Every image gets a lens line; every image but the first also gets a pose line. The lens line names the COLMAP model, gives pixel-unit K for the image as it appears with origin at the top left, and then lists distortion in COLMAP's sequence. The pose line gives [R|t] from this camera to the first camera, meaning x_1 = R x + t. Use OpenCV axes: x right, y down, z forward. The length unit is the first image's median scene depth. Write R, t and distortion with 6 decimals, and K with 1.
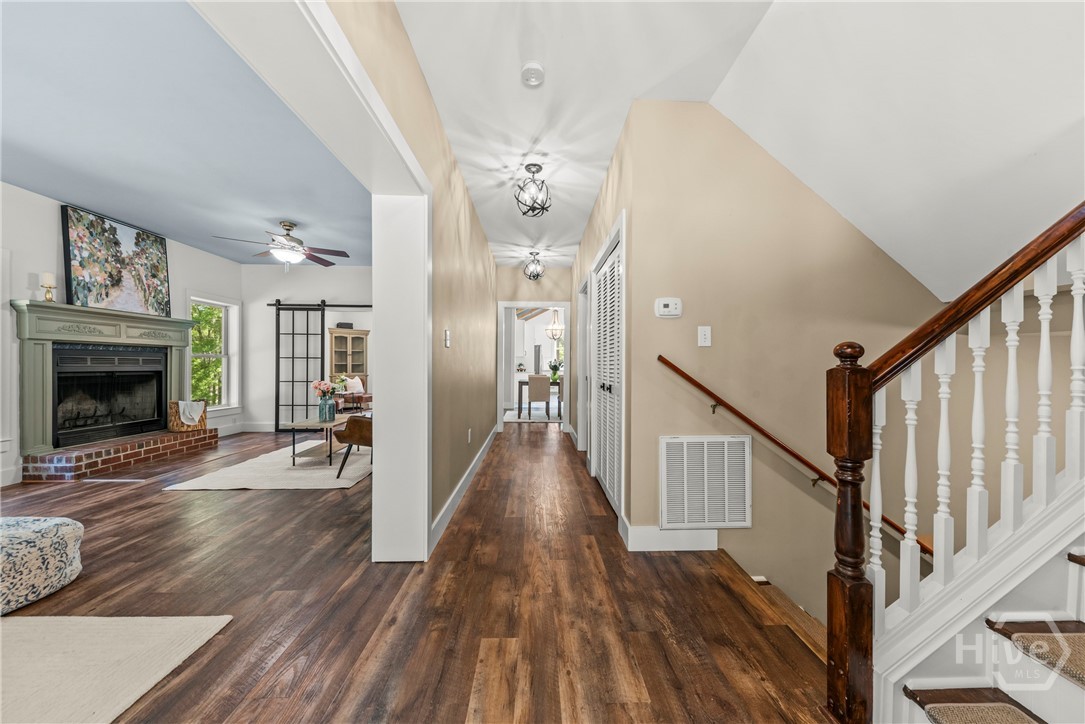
lens RADIAL K [[378.2, 0, 548.7], [0, 378.2, 366.0], [0, 0, 1]] dist [0.002645, -0.001314]
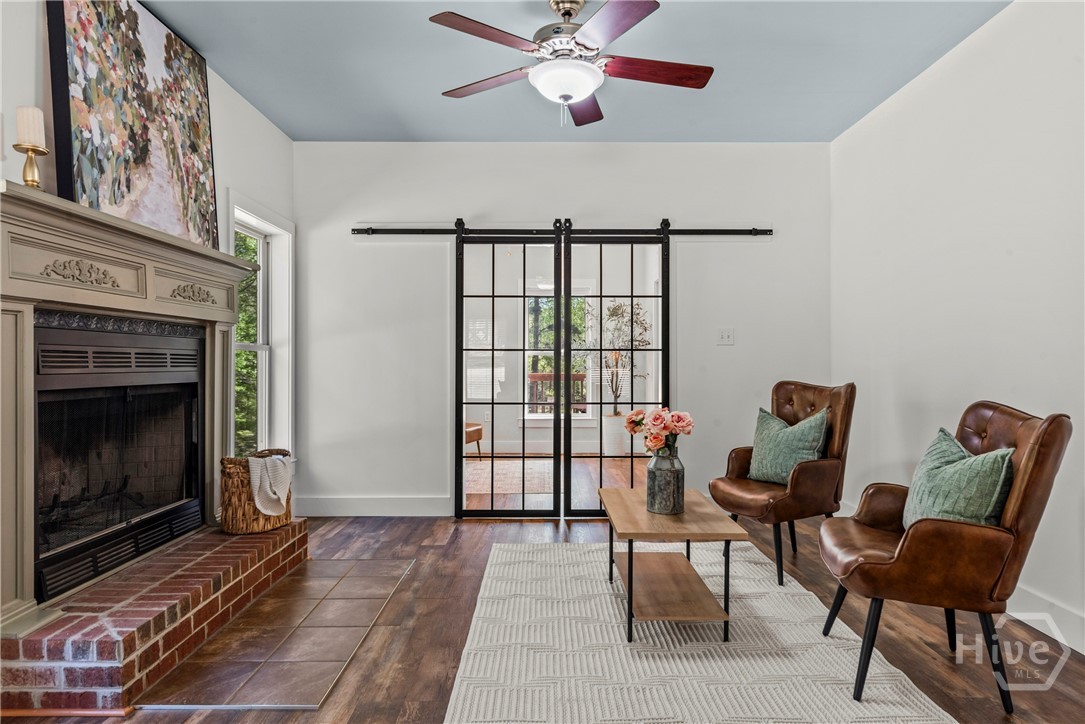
lens RADIAL K [[649.3, 0, 552.8], [0, 649.3, 361.4], [0, 0, 1]] dist [0.004953, -0.003630]
pose [[0.999616, -0.005683, -0.027128, -0.718599], [0.005546, 0.999972, -0.005112, -0.005325], [0.027157, 0.004960, 0.999619, 0.358322]]
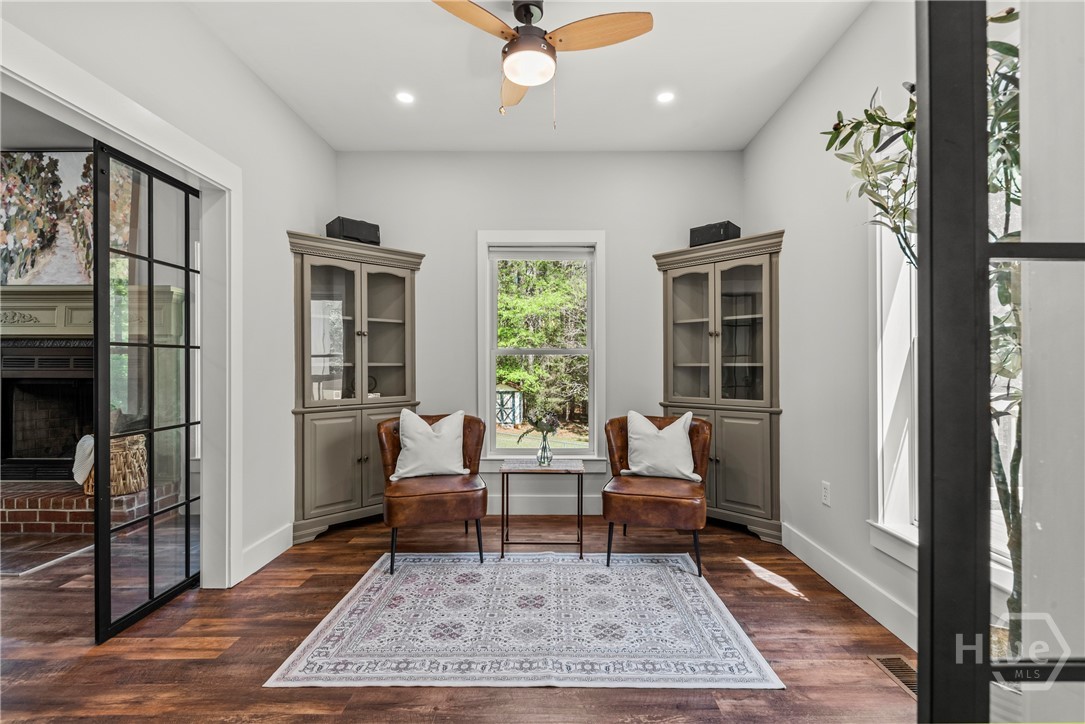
lens RADIAL K [[505.5, 0, 541.0], [0, 505.5, 373.2], [0, 0, 1]] dist [-0.002711, -0.000215]
pose [[-0.045436, -0.003928, -0.998960, -0.316068], [-0.005962, 0.999976, -0.003660, 0.003280], [0.998949, 0.005789, -0.045458, 1.920854]]
